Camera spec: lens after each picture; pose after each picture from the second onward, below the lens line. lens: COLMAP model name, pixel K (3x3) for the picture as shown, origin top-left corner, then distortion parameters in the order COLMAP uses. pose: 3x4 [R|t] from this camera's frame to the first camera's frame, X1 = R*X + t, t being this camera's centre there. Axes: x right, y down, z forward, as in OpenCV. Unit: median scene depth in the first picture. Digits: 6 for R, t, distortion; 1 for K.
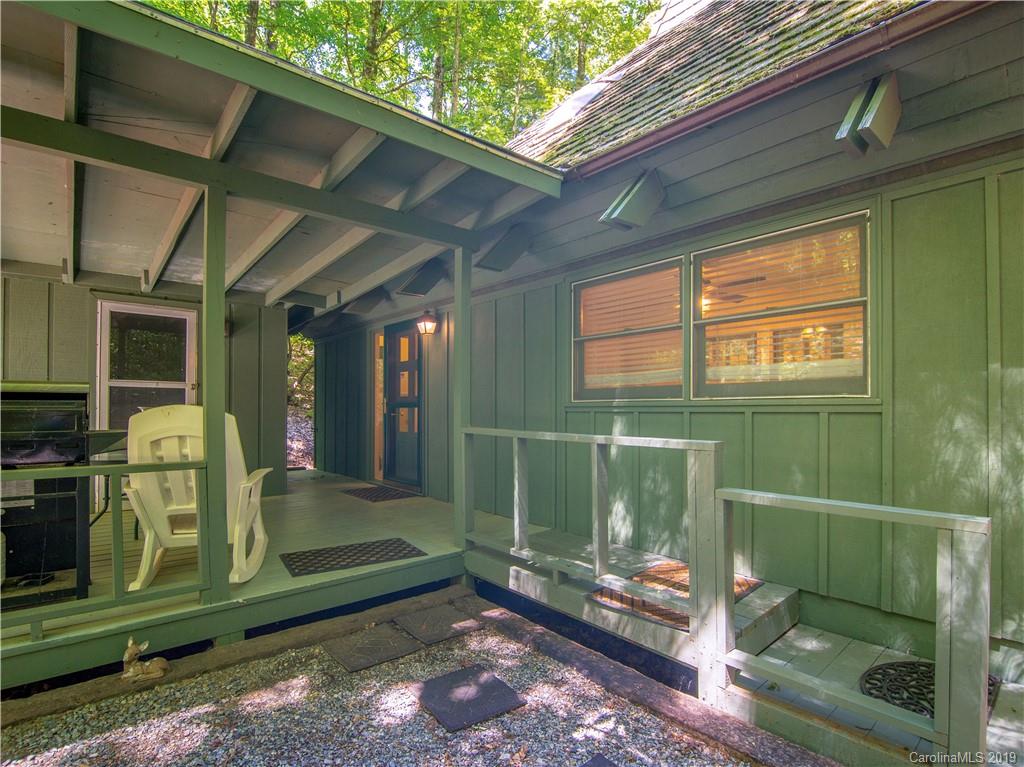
lens RADIAL K [[544.9, 0, 512.0], [0, 544.9, 383.5], [0, 0, 1]] dist [-0.000853, -0.000833]
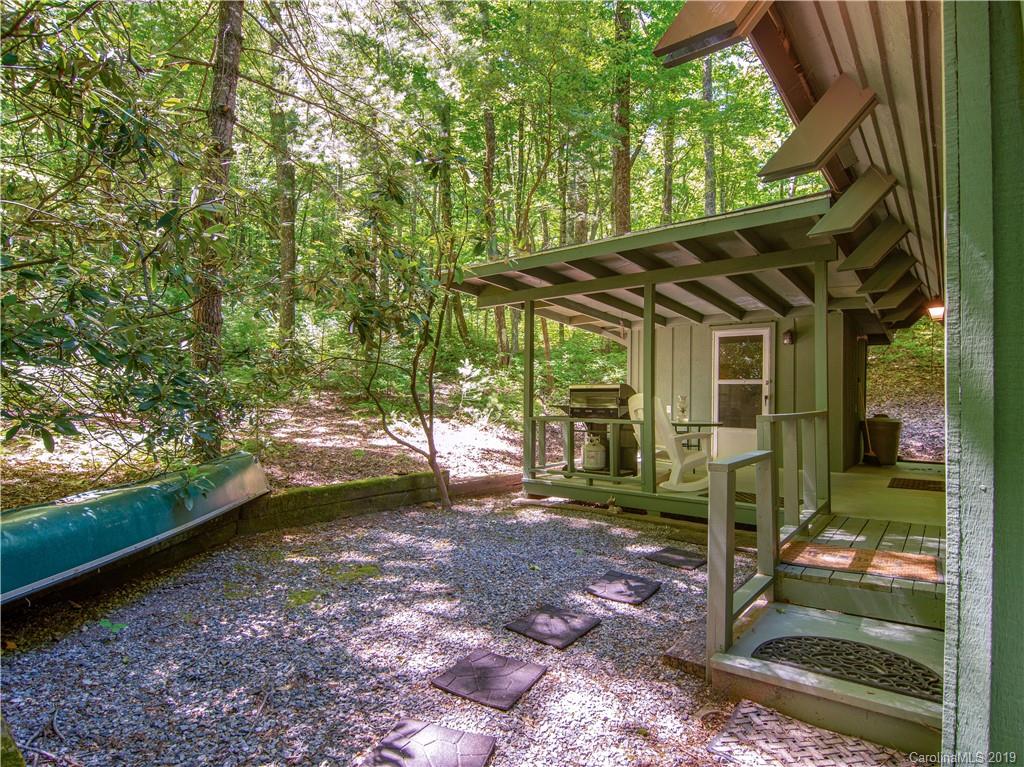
lens RADIAL K [[544.9, 0, 512.0], [0, 544.9, 383.5], [0, 0, 1]] dist [-0.000853, -0.000833]
pose [[0.208341, -0.026917, -0.977686, 1.285986], [0.035263, 0.999178, -0.019995, 0.027210], [0.977420, -0.030311, 0.209119, 0.113992]]
